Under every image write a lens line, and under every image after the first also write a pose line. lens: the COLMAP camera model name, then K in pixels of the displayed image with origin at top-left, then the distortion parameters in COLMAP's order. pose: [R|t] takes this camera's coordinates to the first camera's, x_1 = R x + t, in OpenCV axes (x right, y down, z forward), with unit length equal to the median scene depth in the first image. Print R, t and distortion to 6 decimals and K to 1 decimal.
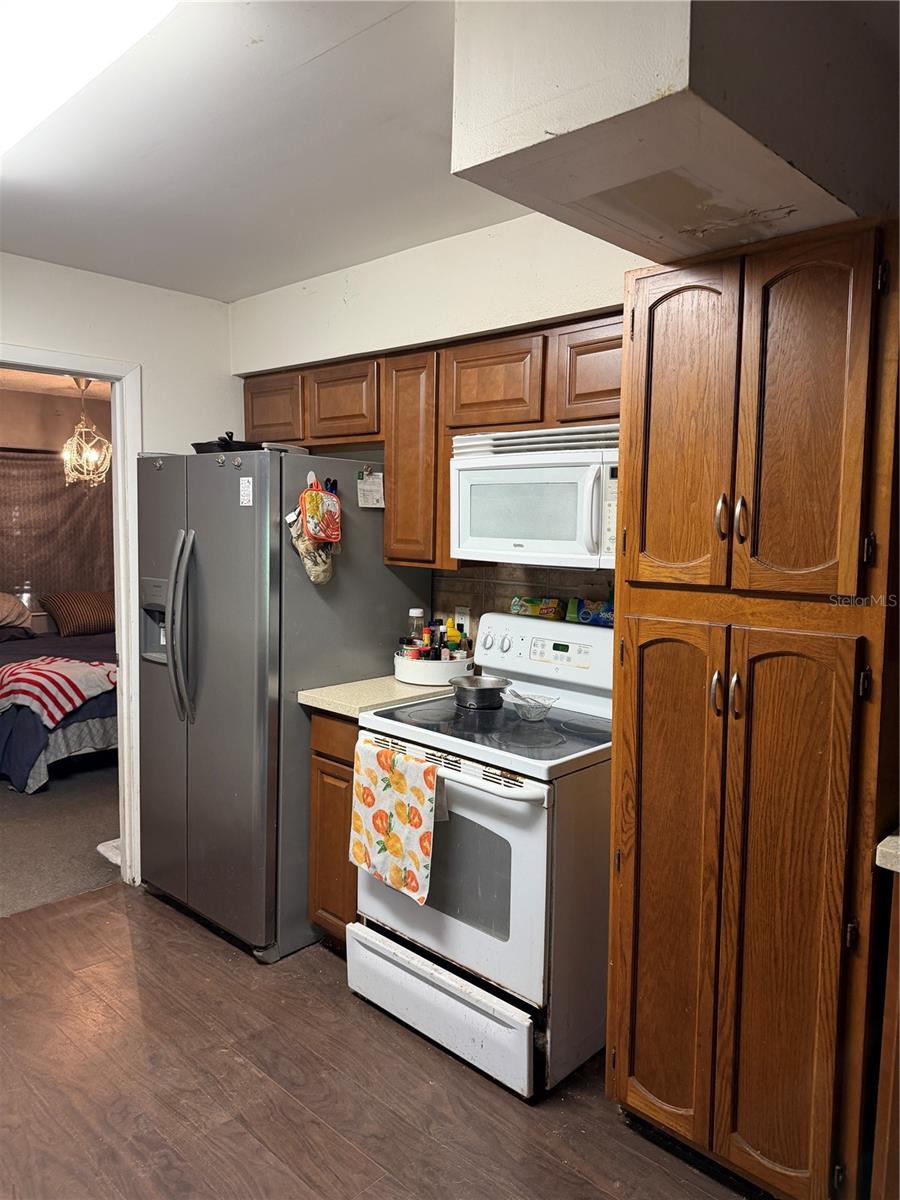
lens RADIAL K [[836.4, 0, 440.7], [0, 836.4, 591.6], [0, 0, 1]] dist [0.032252, -0.014149]
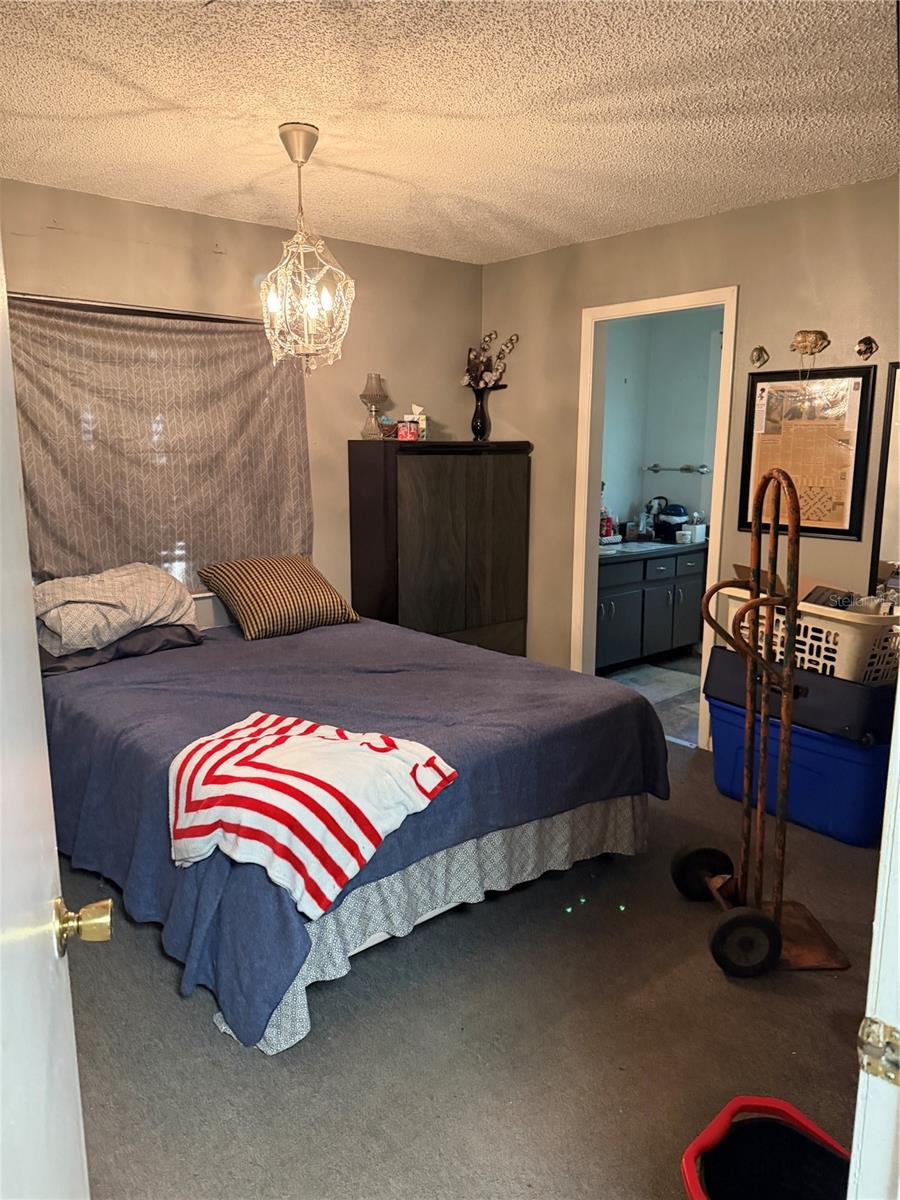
lens RADIAL K [[836.4, 0, 458.1], [0, 836.4, 599.8], [0, 0, 1]] dist [0.032252, -0.014149]
pose [[0.997649, -0.000446, -0.068524, -0.257961], [0.007187, 0.995145, 0.098153, -0.029098], [0.068147, -0.098415, 0.992809, 0.425854]]
